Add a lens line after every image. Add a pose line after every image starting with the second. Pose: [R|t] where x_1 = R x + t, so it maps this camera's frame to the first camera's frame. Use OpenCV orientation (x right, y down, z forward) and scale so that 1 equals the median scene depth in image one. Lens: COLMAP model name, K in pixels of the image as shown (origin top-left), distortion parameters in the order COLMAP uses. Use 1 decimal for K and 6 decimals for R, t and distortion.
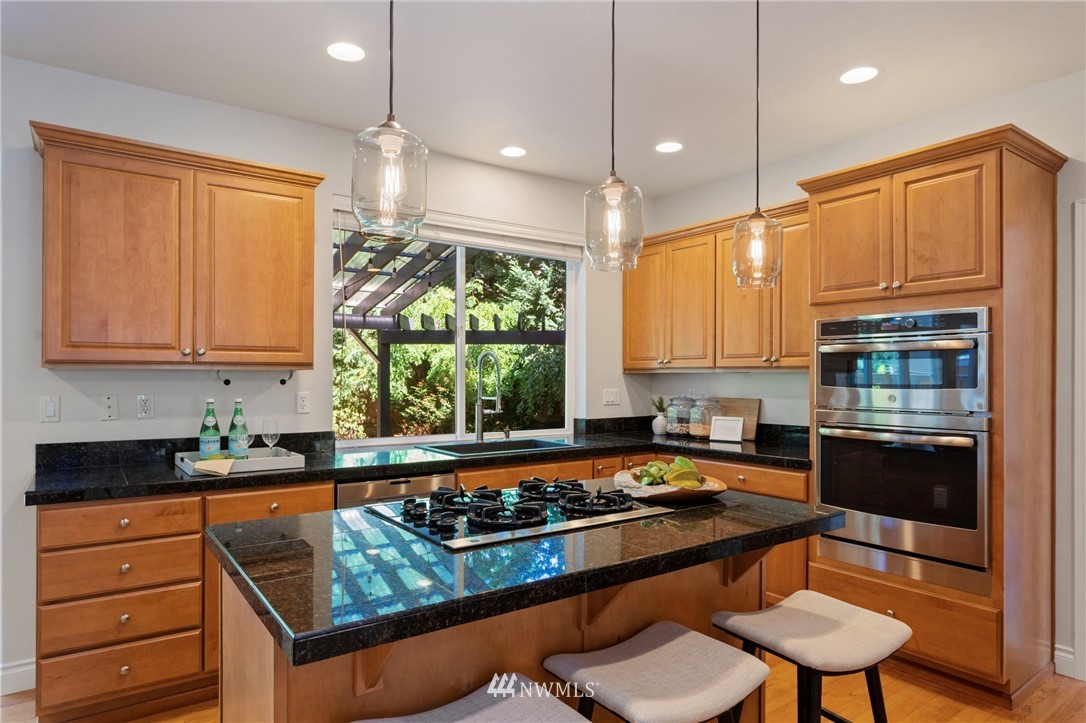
lens RADIAL K [[639.2, 0, 539.8], [0, 639.2, 374.0], [0, 0, 1]] dist [-0.006678, -0.000550]
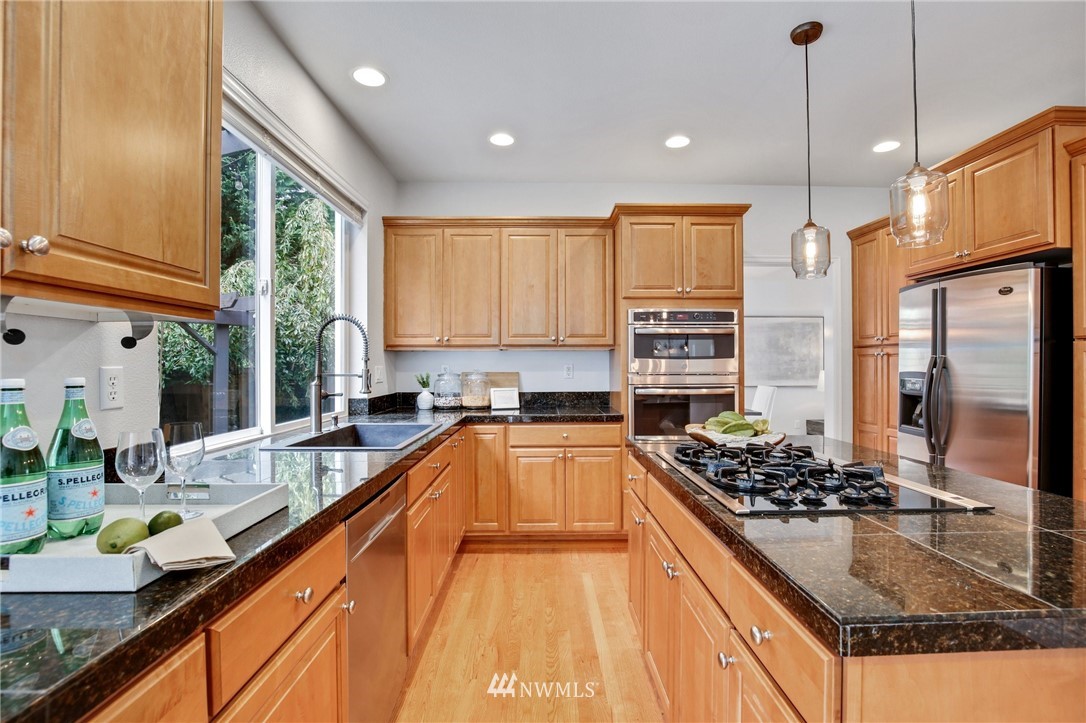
lens RADIAL K [[499.1, 0, 547.8], [0, 499.1, 362.9], [0, 0, 1]] dist [-0.033127, 0.005335]
pose [[0.565677, -0.000398, 0.824627, -0.589829], [0.000863, 1.000000, -0.000109, 0.031390], [-0.824626, 0.000773, 0.565677, 0.606801]]
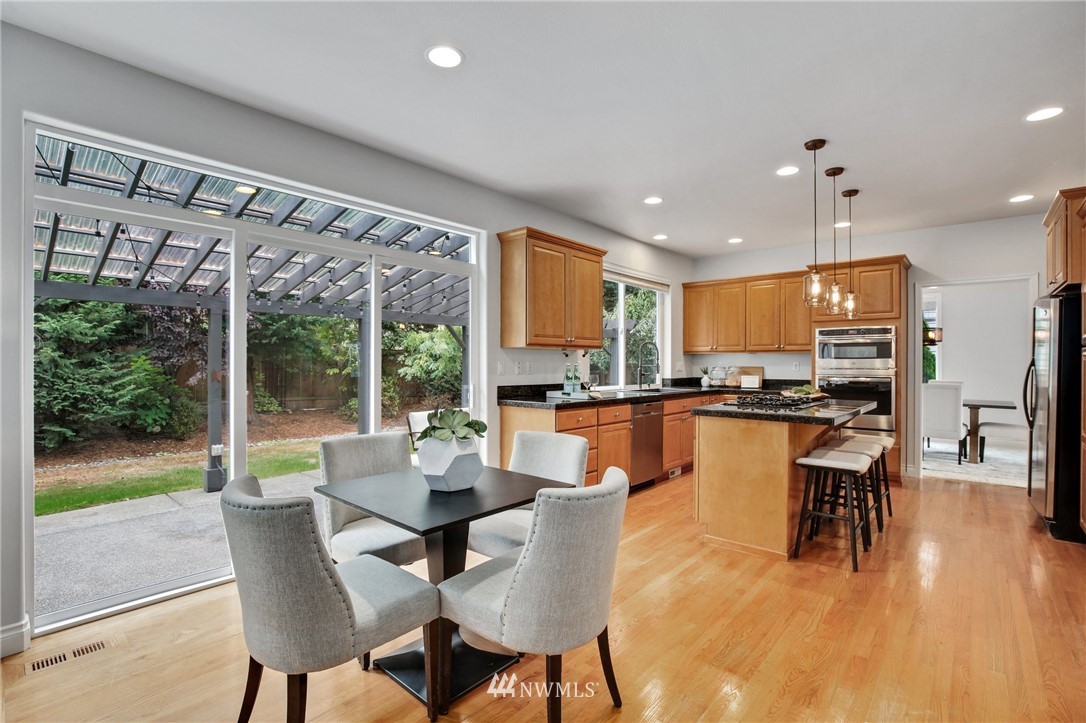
lens RADIAL K [[499.1, 0, 547.8], [0, 499.1, 362.9], [0, 0, 1]] dist [-0.033127, 0.005335]
pose [[0.972846, 0.000508, 0.231451, -0.966977], [-0.001746, 0.999985, 0.005144, 0.029753], [-0.231445, -0.005409, 0.972833, -0.507380]]
